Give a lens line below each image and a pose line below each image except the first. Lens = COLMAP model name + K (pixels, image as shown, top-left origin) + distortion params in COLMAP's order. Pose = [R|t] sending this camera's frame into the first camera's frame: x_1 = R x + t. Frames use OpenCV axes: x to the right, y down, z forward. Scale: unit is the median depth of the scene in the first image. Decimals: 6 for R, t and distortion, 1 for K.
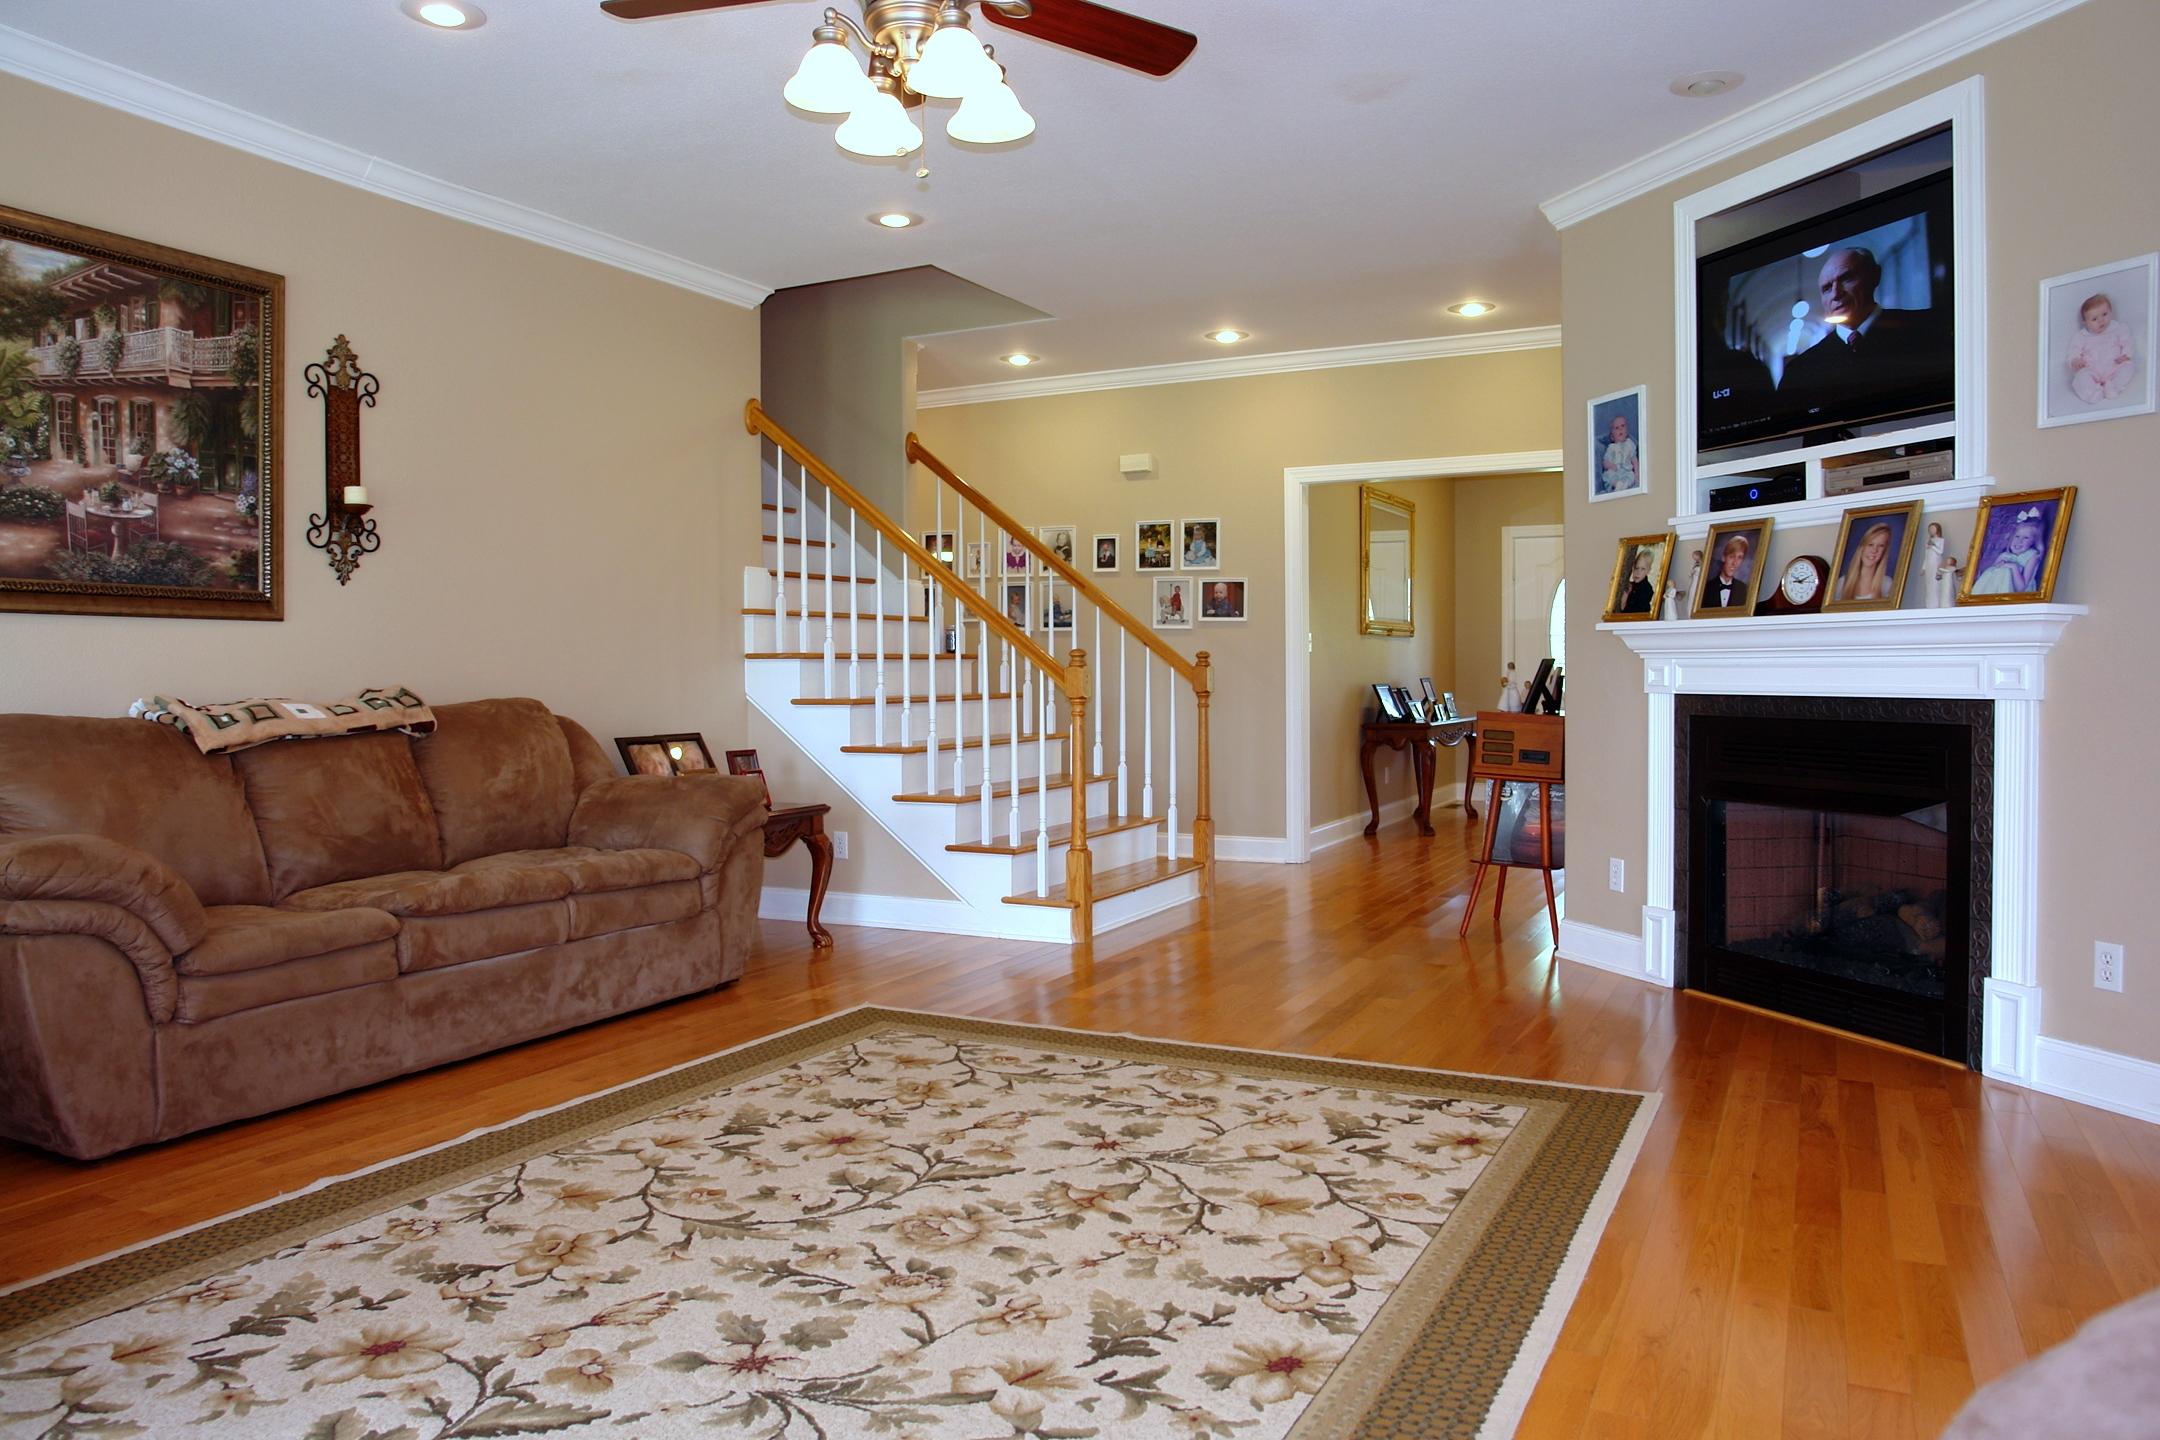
lens RADIAL K [[1502.2, 0, 1088.6], [0, 1502.2, 711.6], [0, 0, 1]] dist [-0.093338, 0.052604]
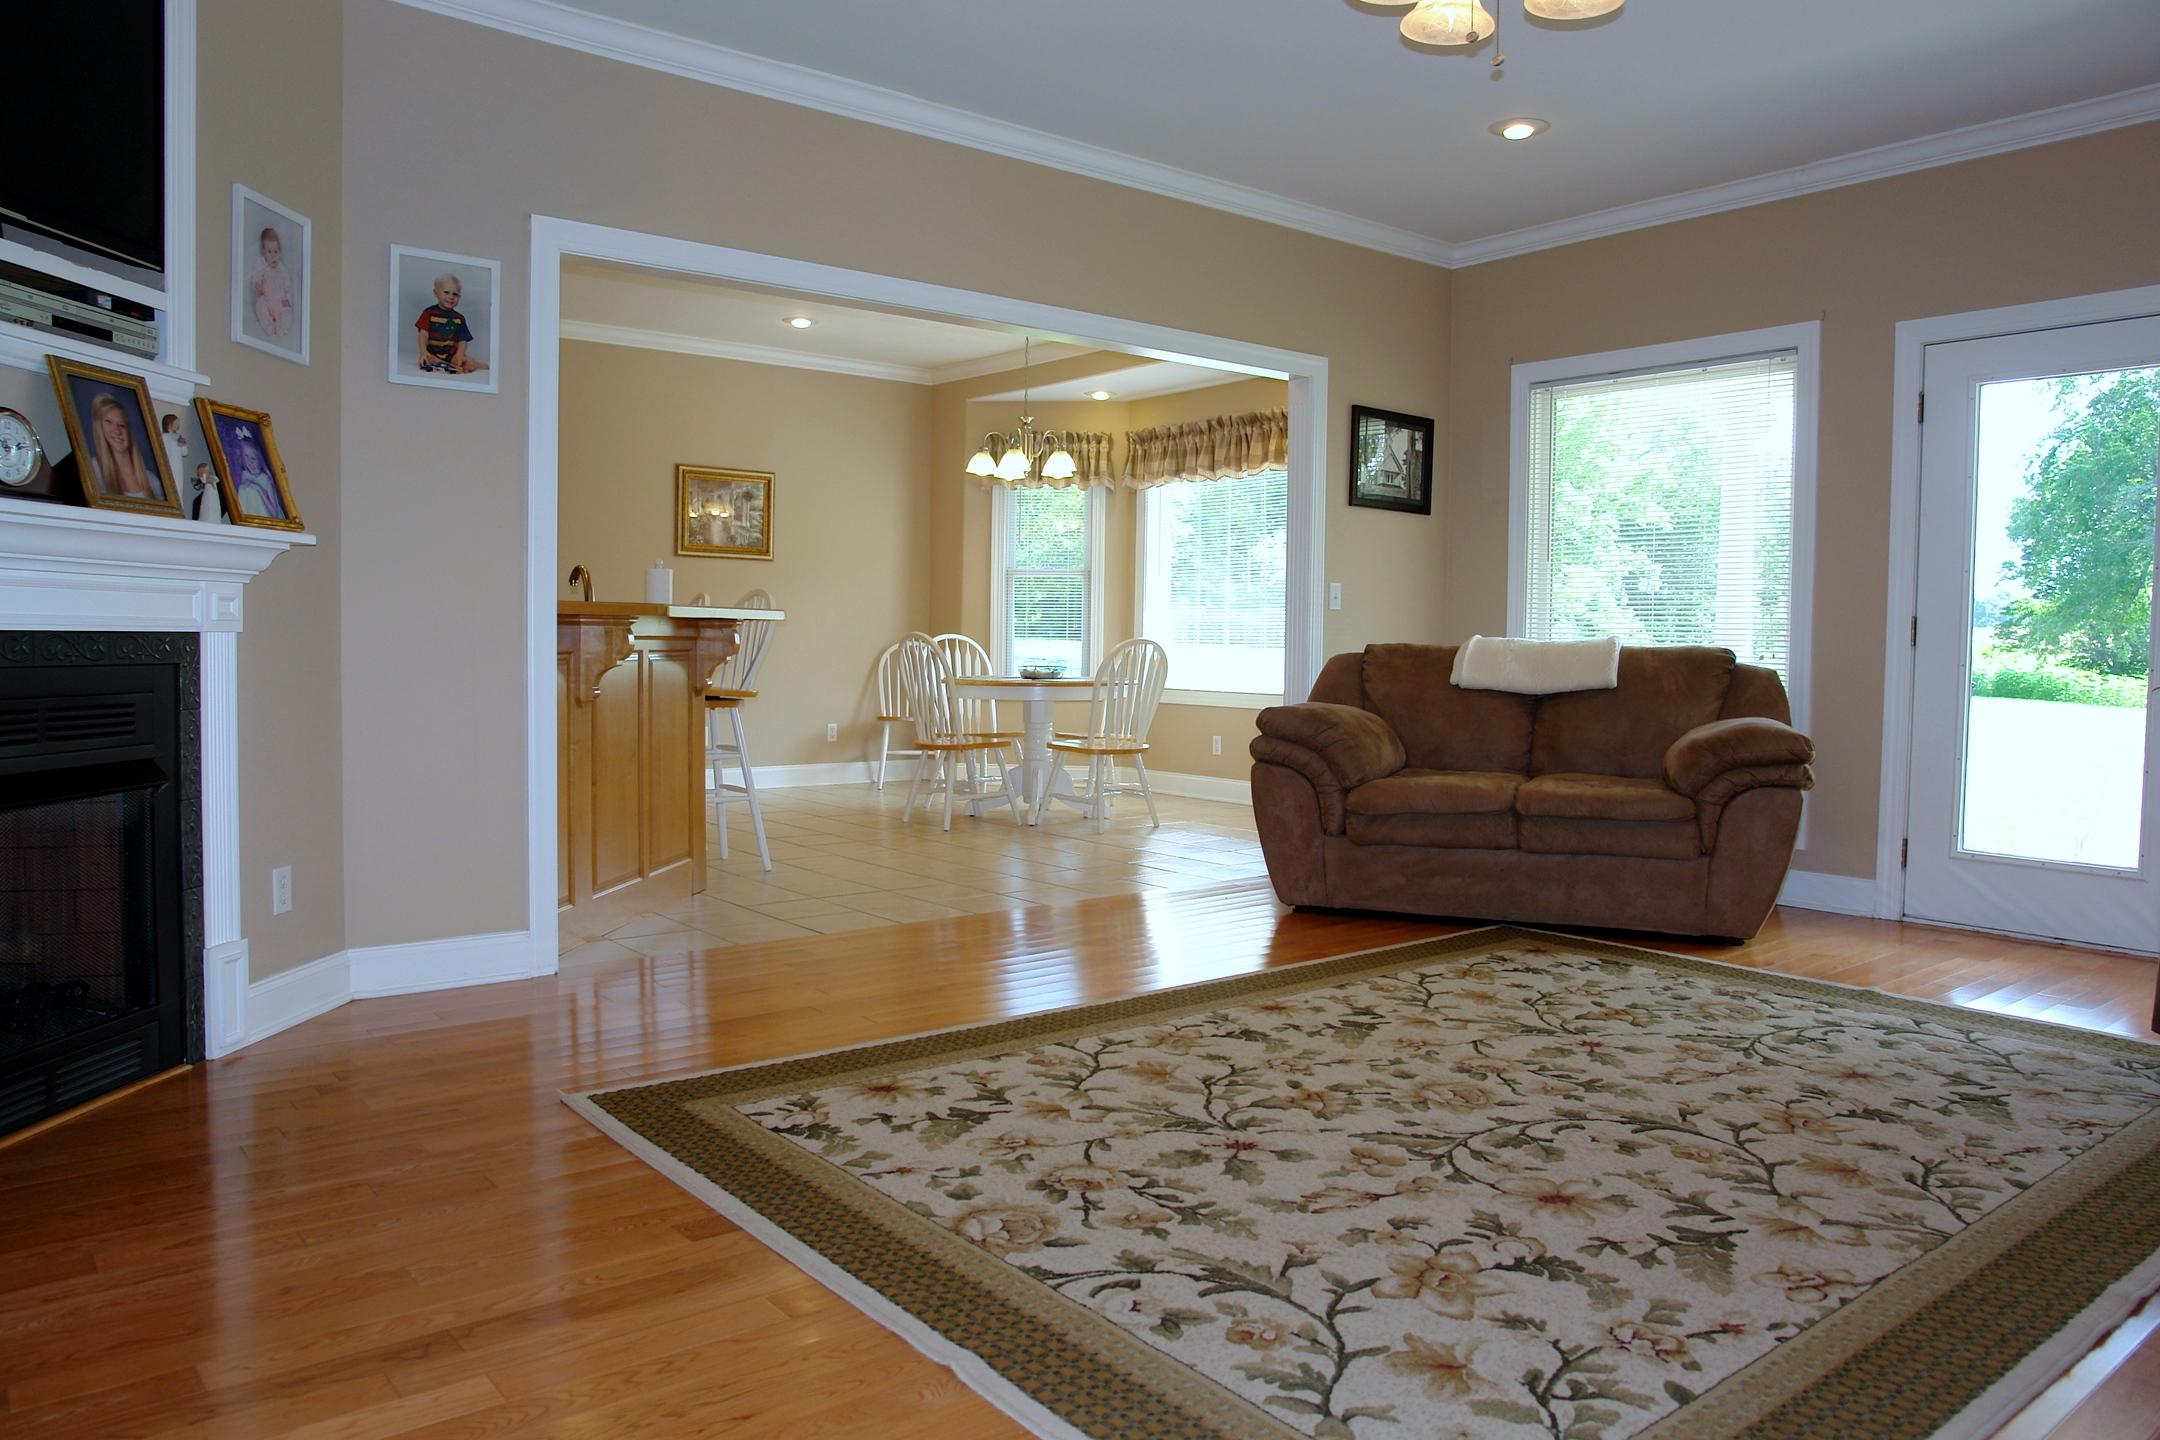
lens RADIAL K [[1502.2, 0, 1071.2], [0, 1502.2, 722.1], [0, 0, 1]] dist [-0.093338, 0.052604]
pose [[-0.911367, -0.027499, 0.410676, -0.211971], [0.003547, 0.997204, 0.074644, -0.017884], [-0.411580, 0.069485, -0.908721, 1.548940]]
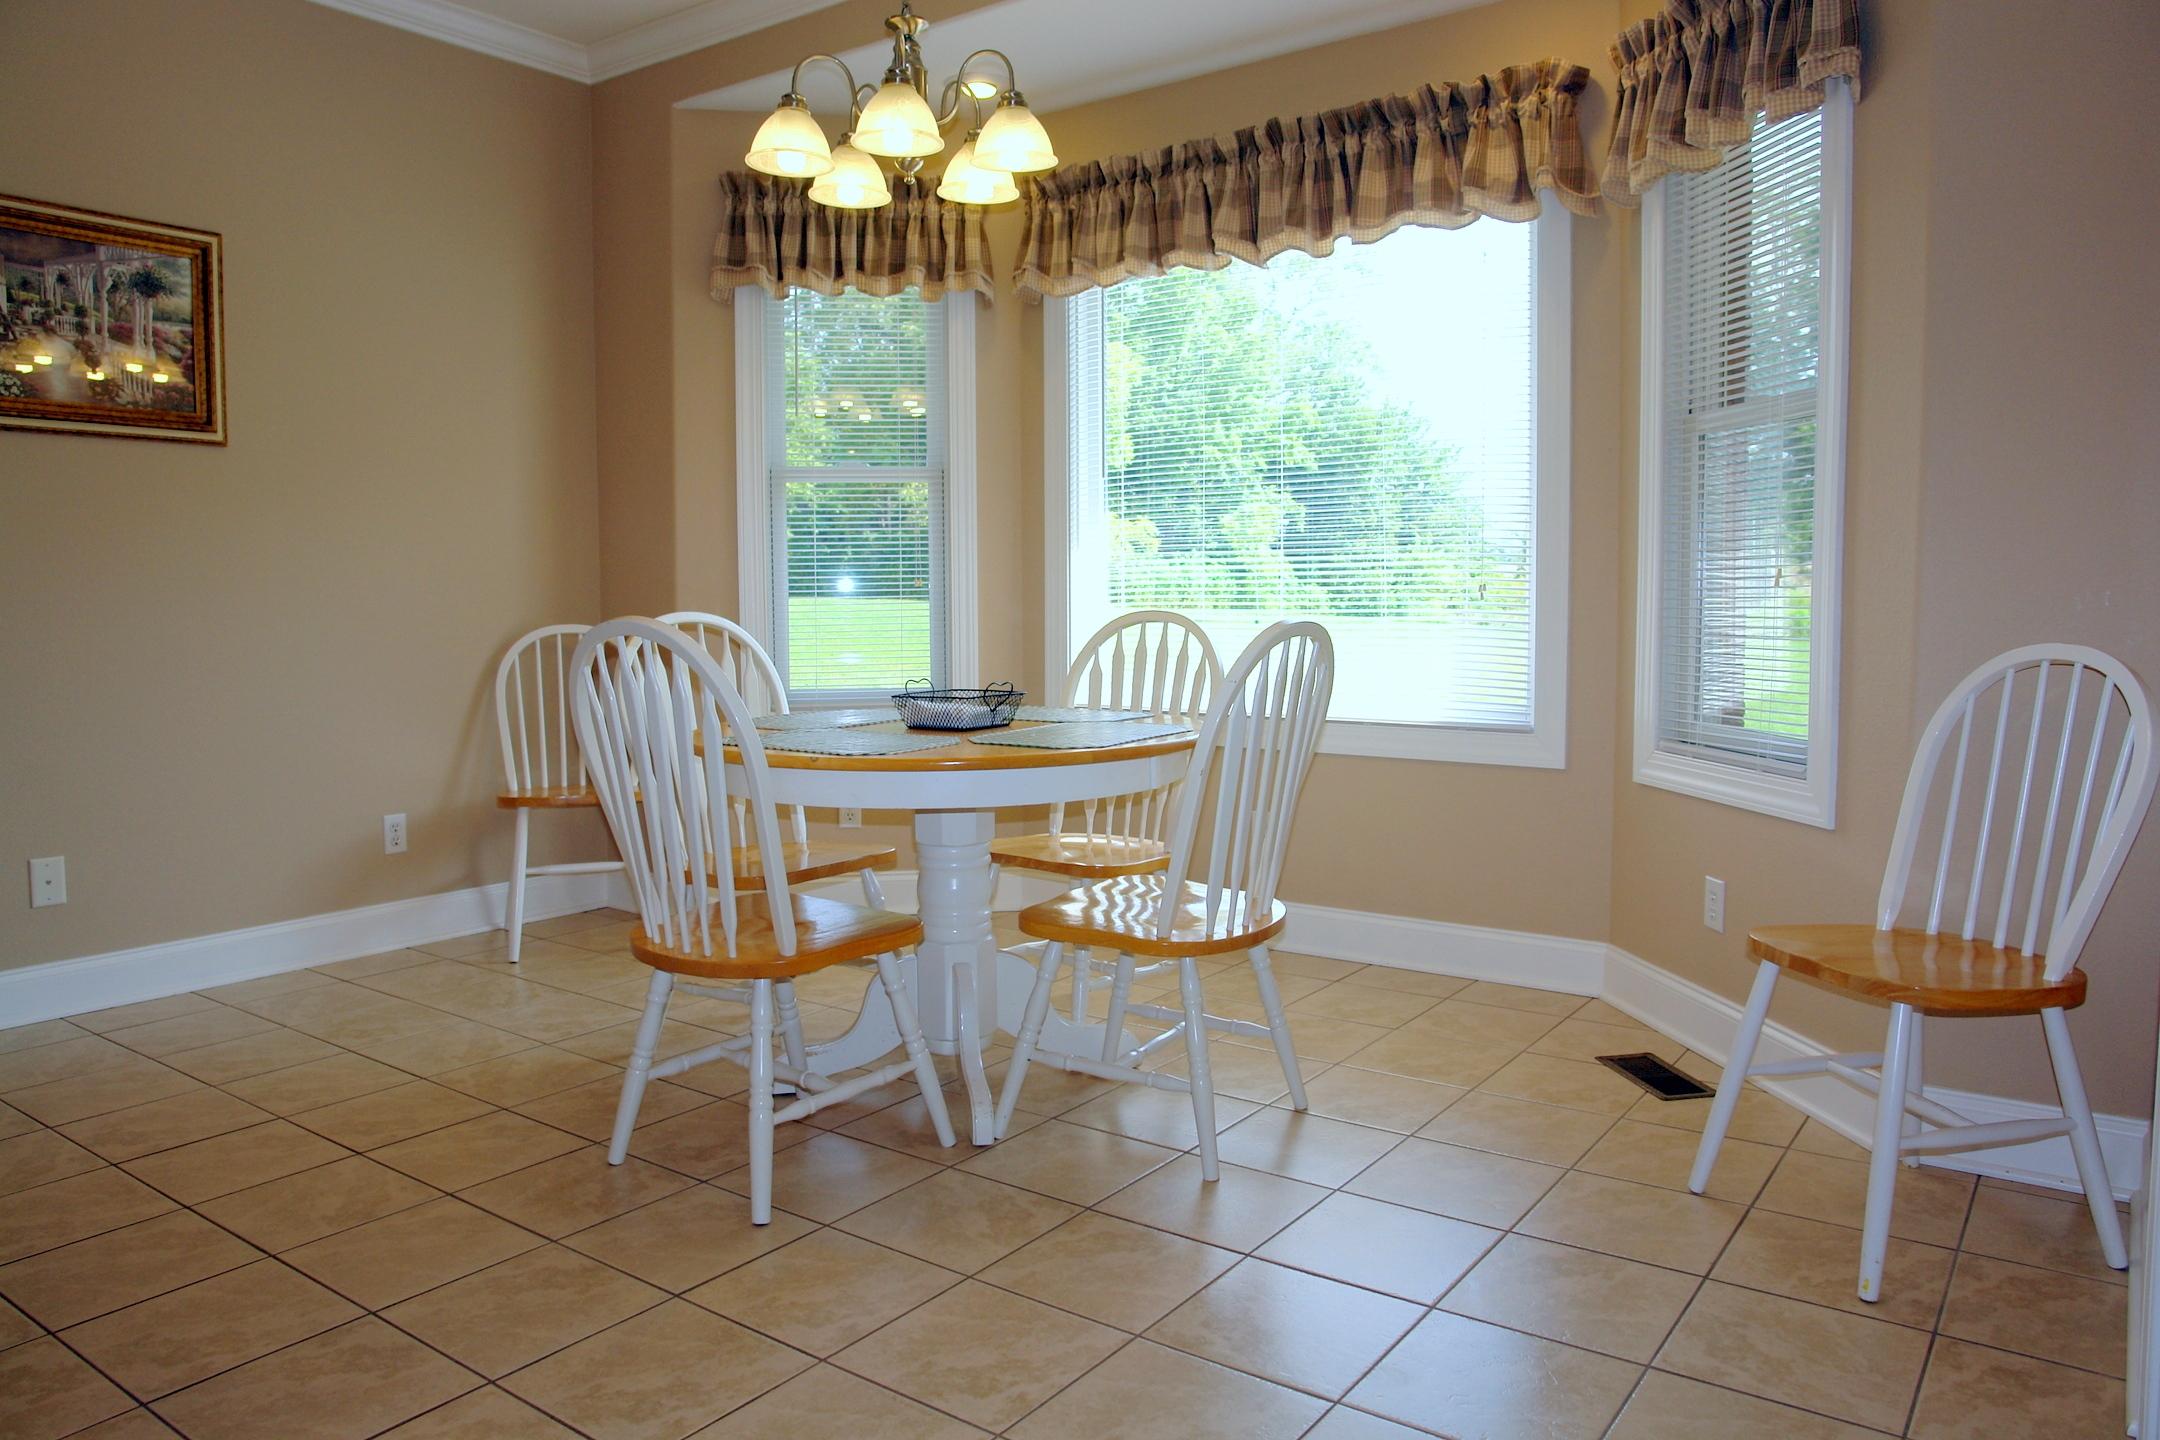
lens RADIAL K [[1502.2, 0, 1089.9], [0, 1502.2, 709.5], [0, 0, 1]] dist [-0.093338, 0.052604]
pose [[-0.987391, 0.002450, 0.158282, 0.492196], [0.018987, 0.994495, 0.103052, -0.011696], [-0.157158, 0.104758, -0.982001, 0.430881]]
